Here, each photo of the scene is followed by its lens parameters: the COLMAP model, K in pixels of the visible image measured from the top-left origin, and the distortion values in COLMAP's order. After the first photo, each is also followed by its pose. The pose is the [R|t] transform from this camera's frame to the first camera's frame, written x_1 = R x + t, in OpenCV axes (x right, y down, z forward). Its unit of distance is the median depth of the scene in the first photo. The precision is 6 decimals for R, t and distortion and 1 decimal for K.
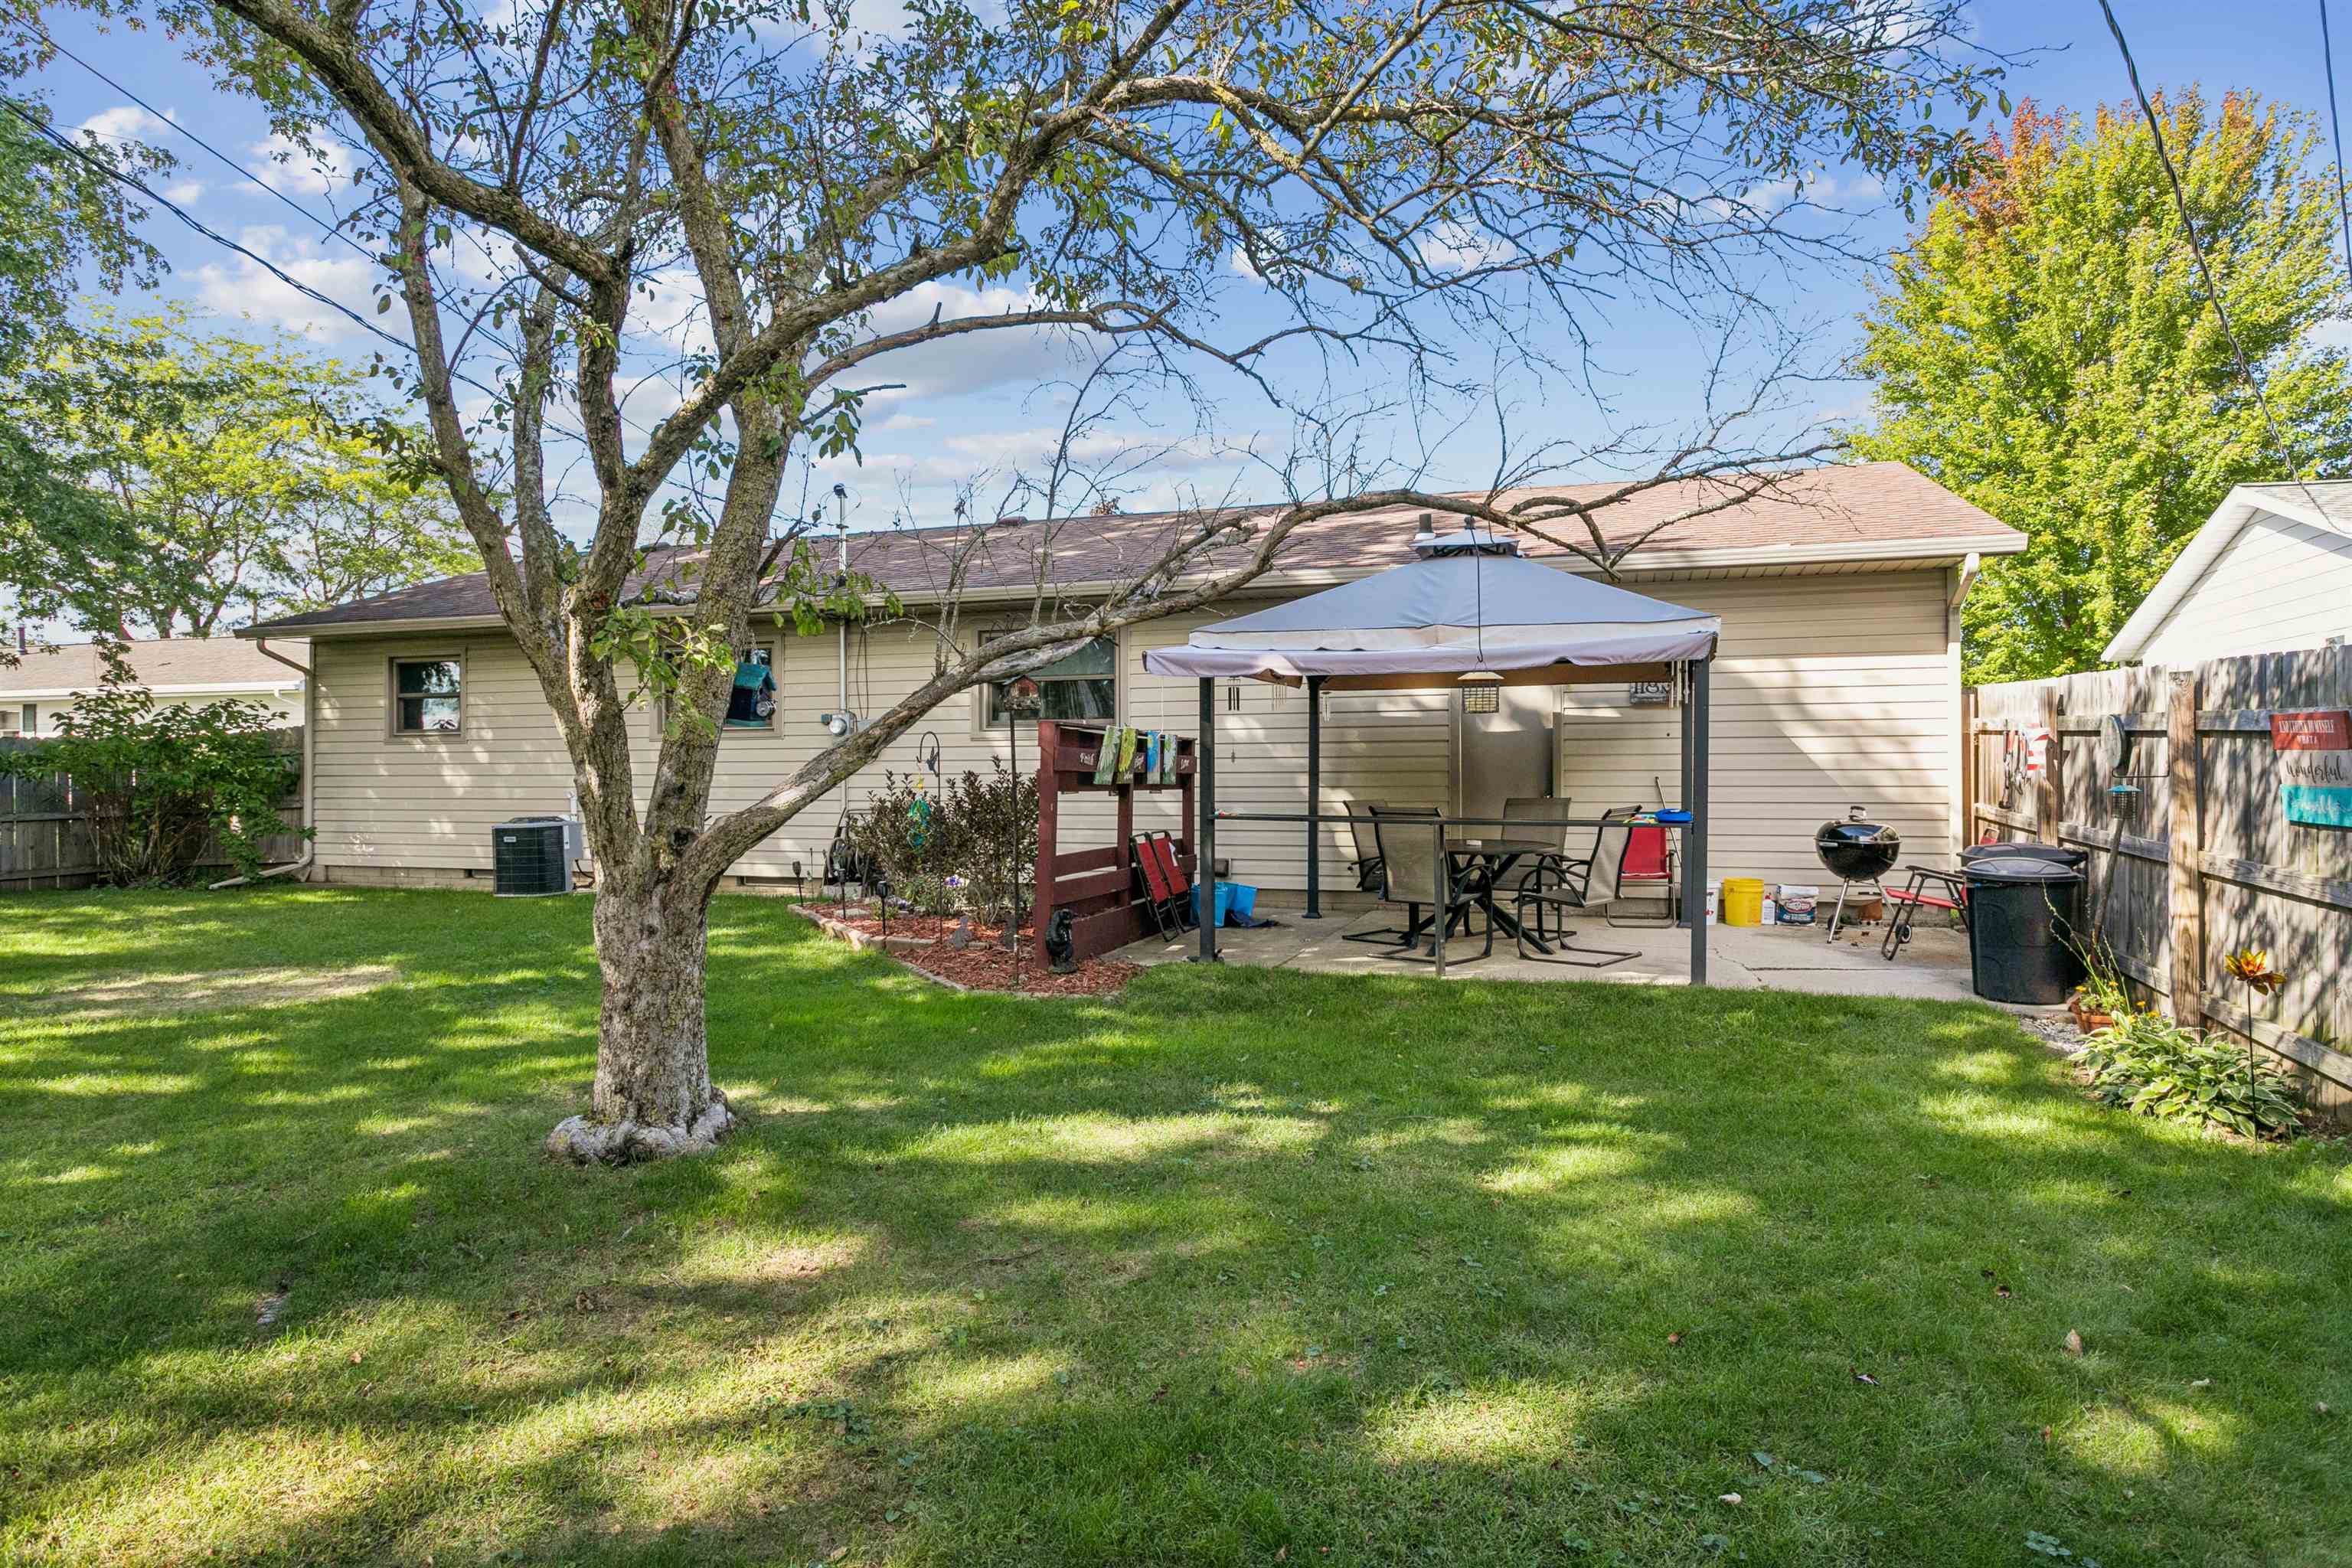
lens RADIAL K [[1356.0, 0, 1178.6], [0, 1356.0, 768.3], [0, 0, 1]] dist [-0.008067, 0.002785]
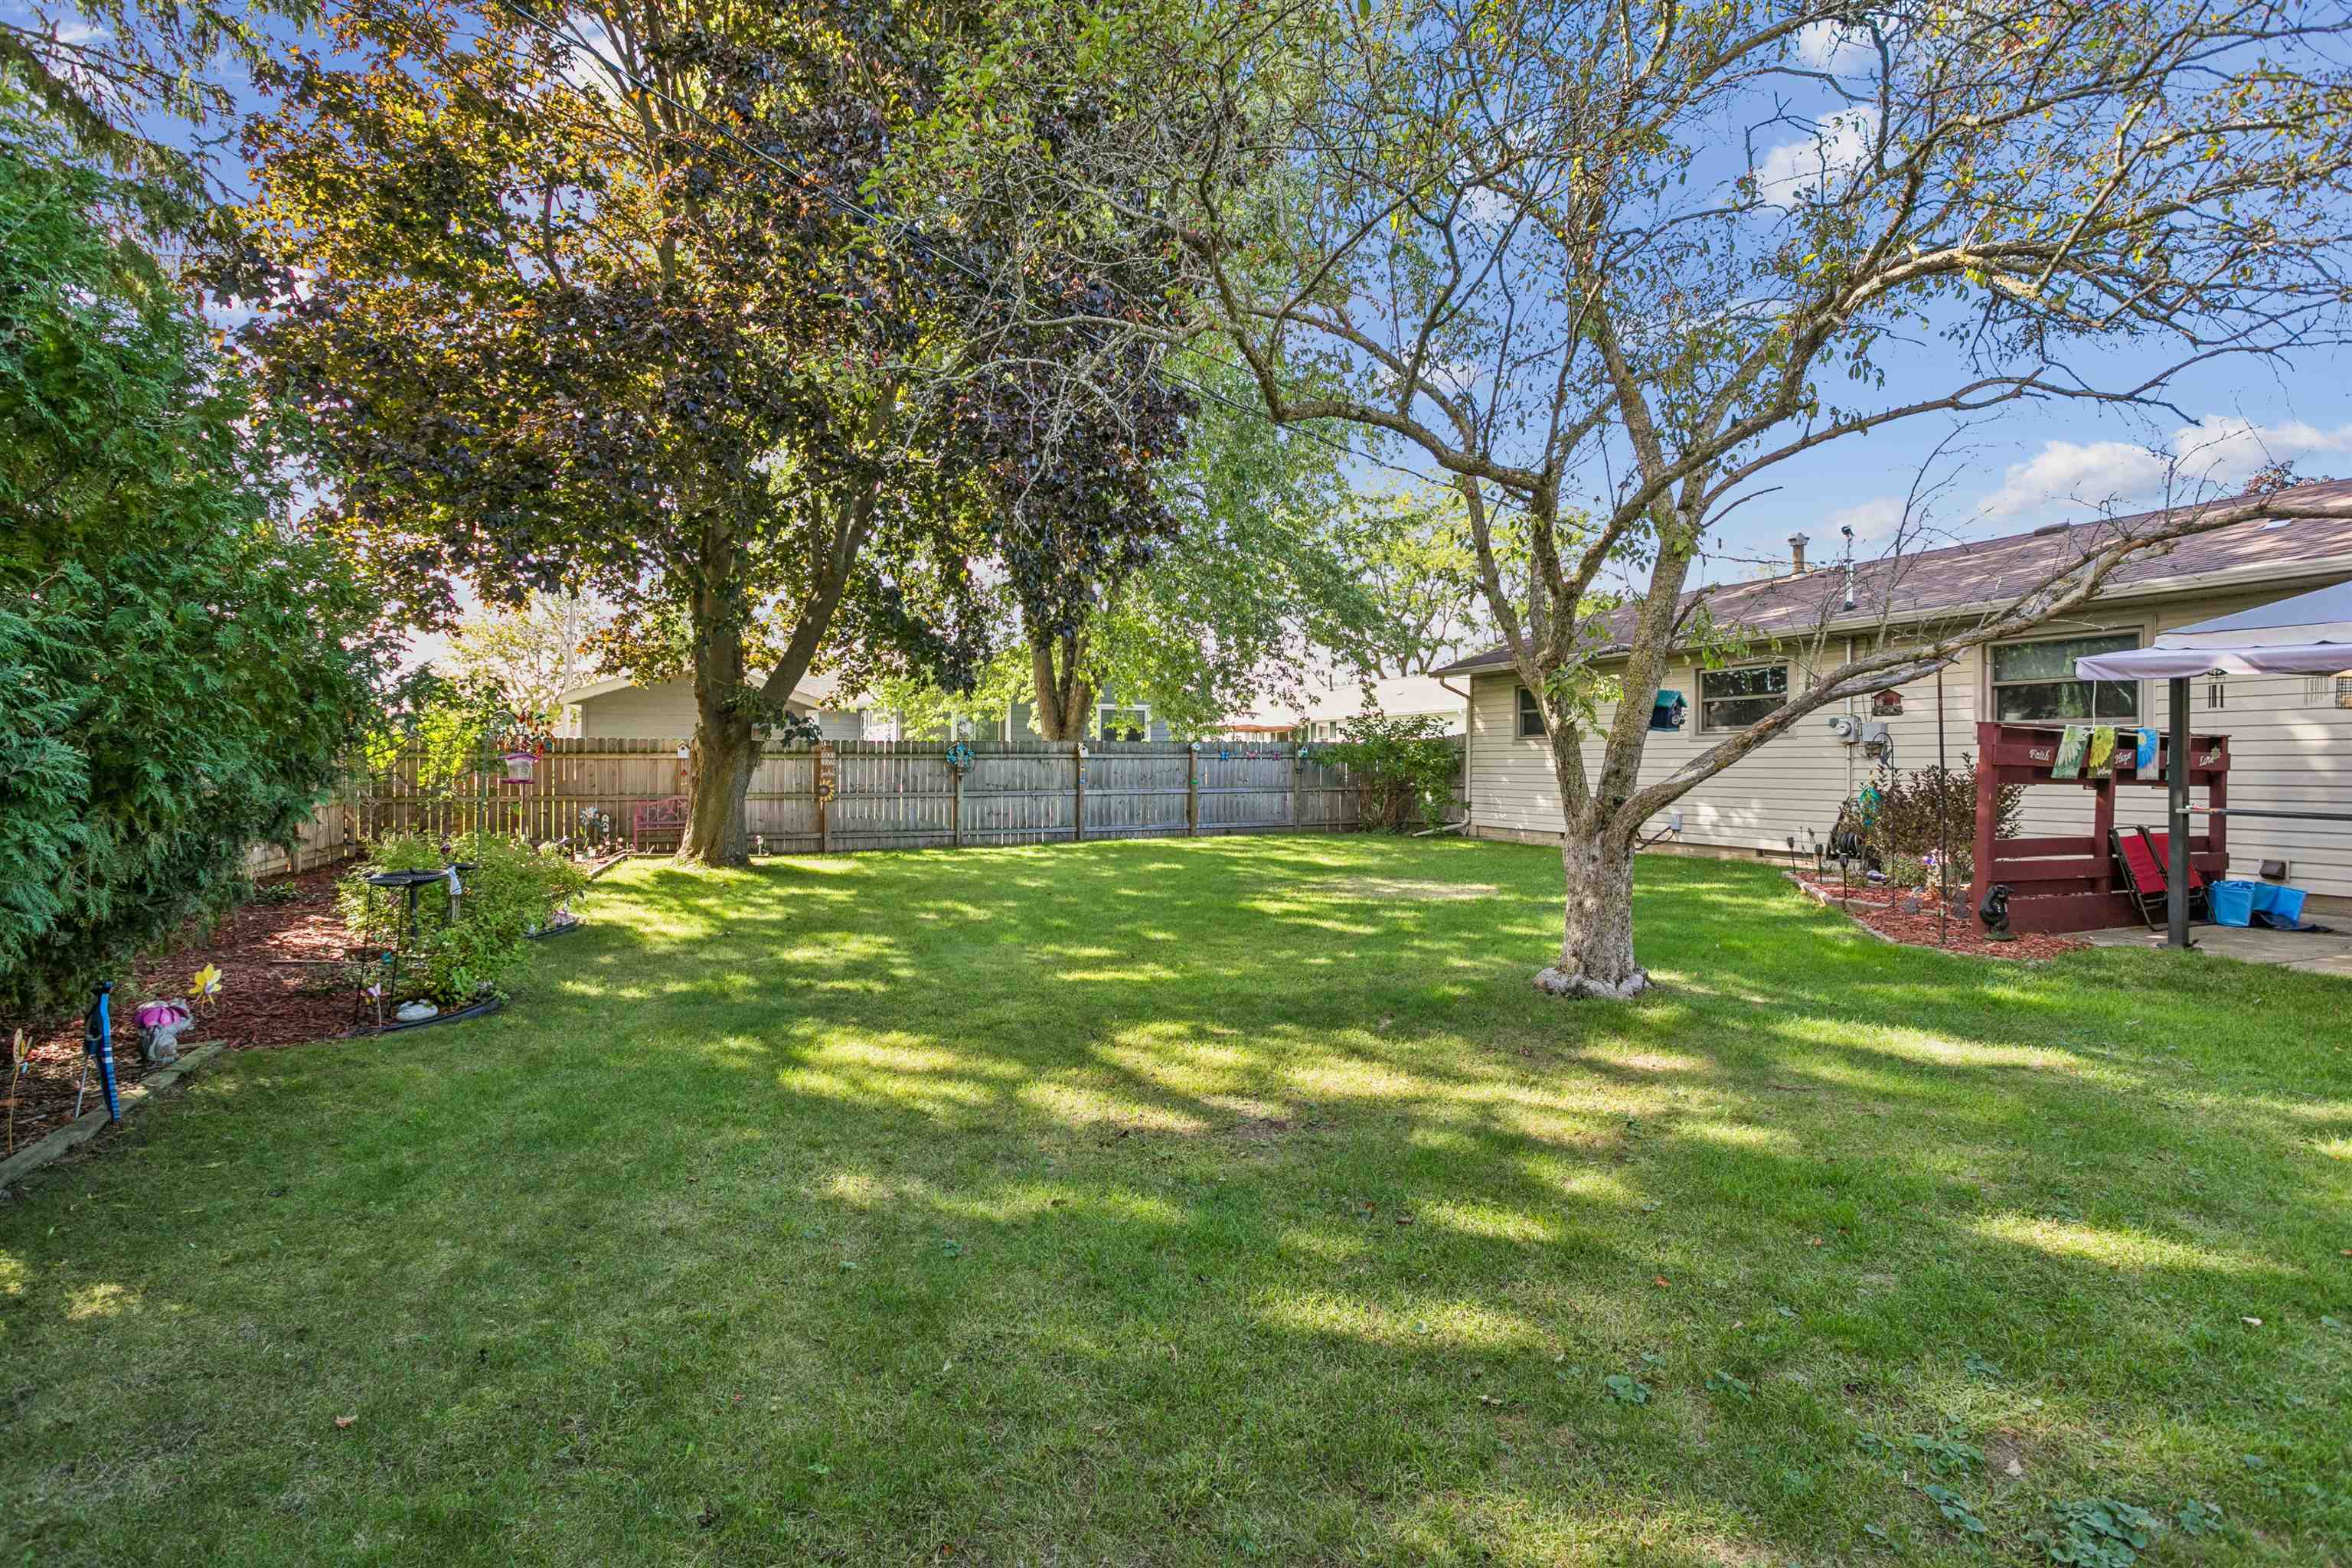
lens RADIAL K [[1179.7, 0, 1174.8], [0, 1179.7, 771.1], [0, 0, 1]] dist [-0.001198, 0.000678]
pose [[0.661205, 0.011905, -0.750111, 0.251122], [-0.008531, 0.999929, 0.008350, 0.005616], [0.750157, 0.000879, 0.661260, -0.231567]]
